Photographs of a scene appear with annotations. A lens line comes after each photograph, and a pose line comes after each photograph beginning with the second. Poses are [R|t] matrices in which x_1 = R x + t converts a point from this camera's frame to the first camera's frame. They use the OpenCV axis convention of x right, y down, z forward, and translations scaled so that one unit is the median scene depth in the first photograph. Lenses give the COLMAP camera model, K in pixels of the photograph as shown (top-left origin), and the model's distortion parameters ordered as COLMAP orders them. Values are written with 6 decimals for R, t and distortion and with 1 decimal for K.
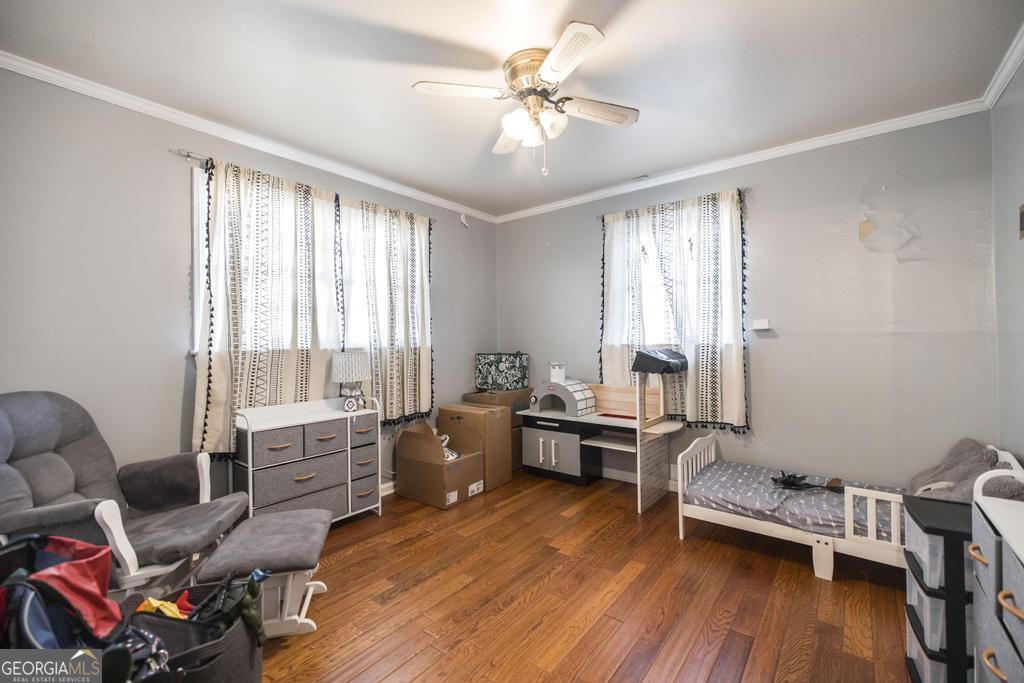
lens RADIAL K [[434.0, 0, 508.0], [0, 434.0, 336.8], [0, 0, 1]] dist [0.000854, -0.000049]
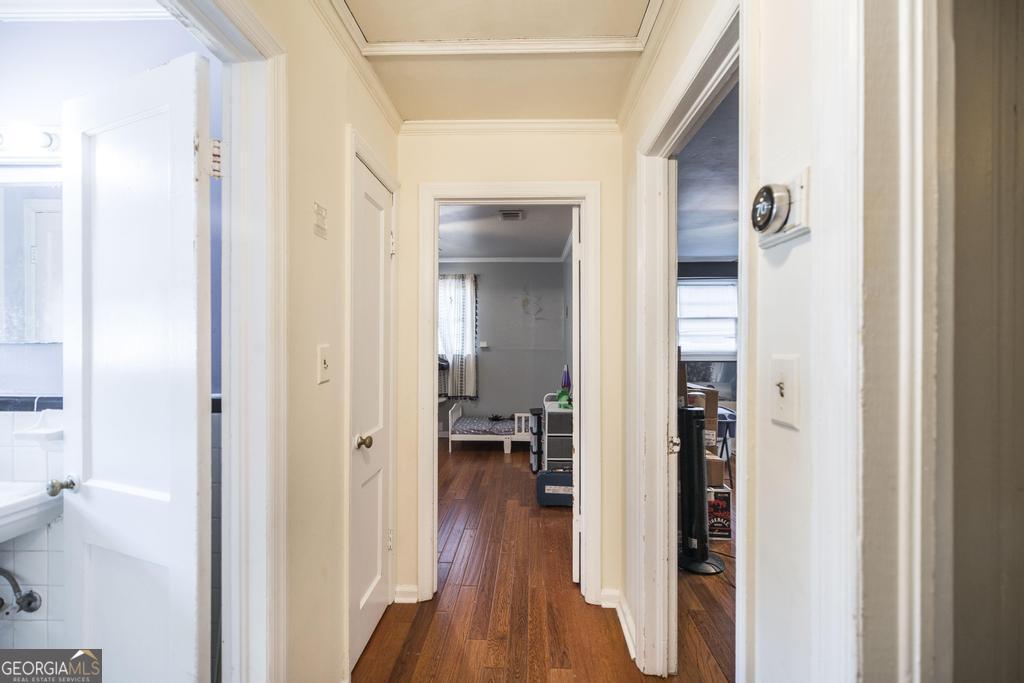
lens RADIAL K [[434.0, 0, 514.0], [0, 434.0, 339.7], [0, 0, 1]] dist [0.000854, -0.000049]
pose [[0.805322, 0.011956, 0.592717, -0.542403], [-0.012972, 0.999913, -0.002545, -0.052592], [-0.592696, -0.005640, 0.805406, -0.765624]]
